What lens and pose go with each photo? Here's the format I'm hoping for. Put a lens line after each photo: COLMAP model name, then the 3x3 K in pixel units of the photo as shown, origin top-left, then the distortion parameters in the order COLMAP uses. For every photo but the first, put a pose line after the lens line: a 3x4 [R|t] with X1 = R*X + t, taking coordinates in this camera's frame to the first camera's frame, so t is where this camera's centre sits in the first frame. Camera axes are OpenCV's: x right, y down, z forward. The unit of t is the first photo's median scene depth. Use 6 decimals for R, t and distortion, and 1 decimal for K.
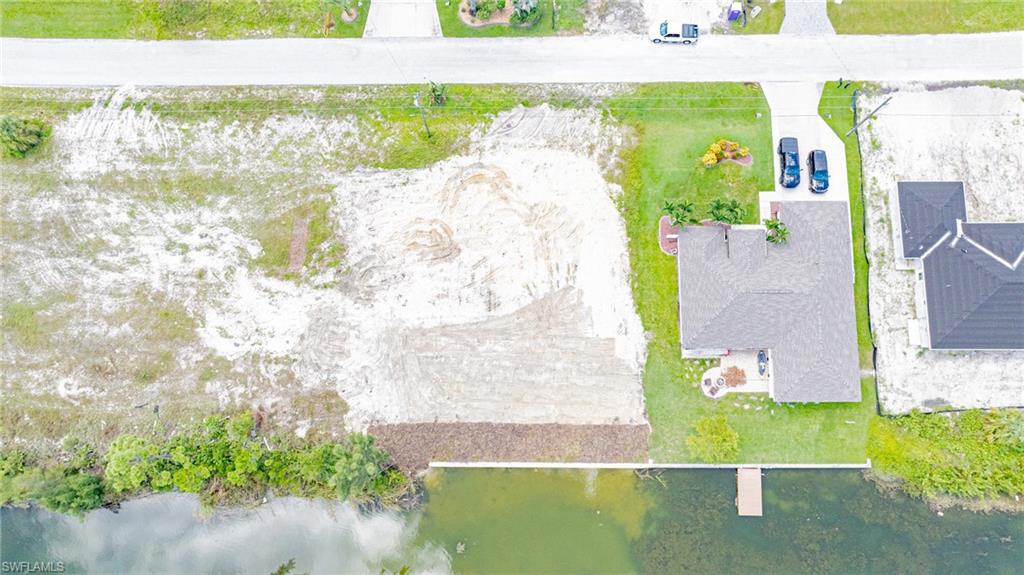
lens RADIAL K [[725.1, 0, 519.3], [0, 725.1, 287.4], [0, 0, 1]] dist [-0.031913, 0.030717]
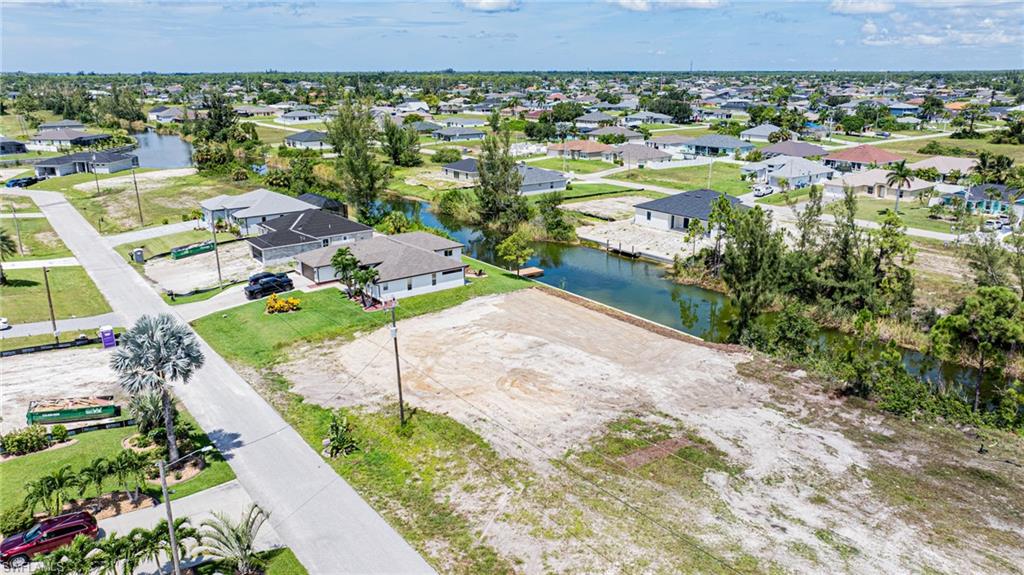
lens RADIAL K [[732.1, 0, 519.4], [0, 732.1, 291.7], [0, 0, 1]] dist [-0.044658, 0.078430]
pose [[-0.611282, -0.208203, 0.763535, -0.696188], [0.783744, -0.025270, 0.620570, -0.554071], [-0.109910, 0.977759, 0.178625, 0.753683]]
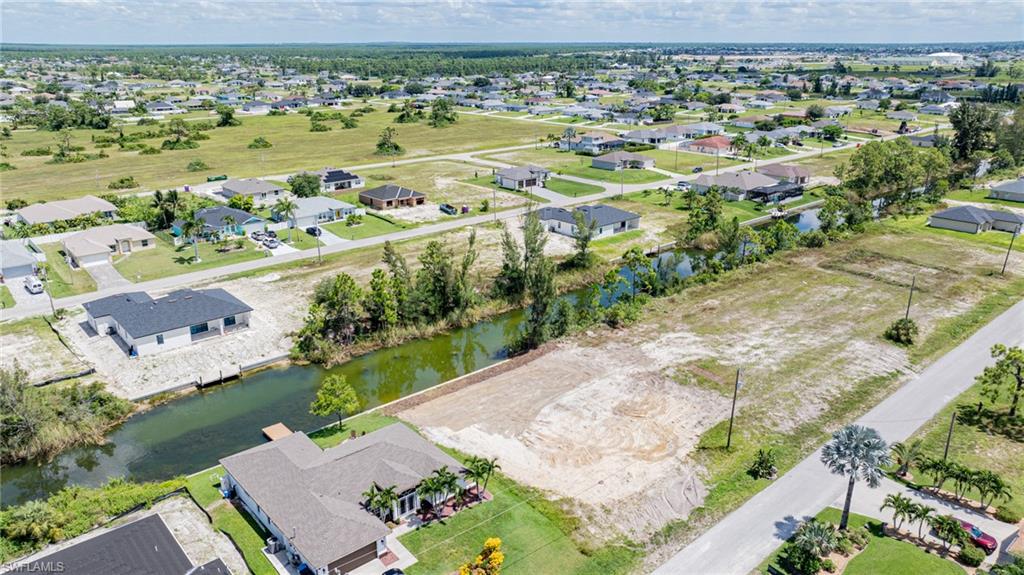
lens RADIAL K [[725.1, 0, 519.3], [0, 725.1, 287.4], [0, 0, 1]] dist [-0.031913, 0.030717]
pose [[-0.744242, 0.237068, -0.624422, 0.656799], [-0.656666, -0.088891, 0.748925, -0.750002], [0.122040, 0.967418, 0.221830, 0.545447]]
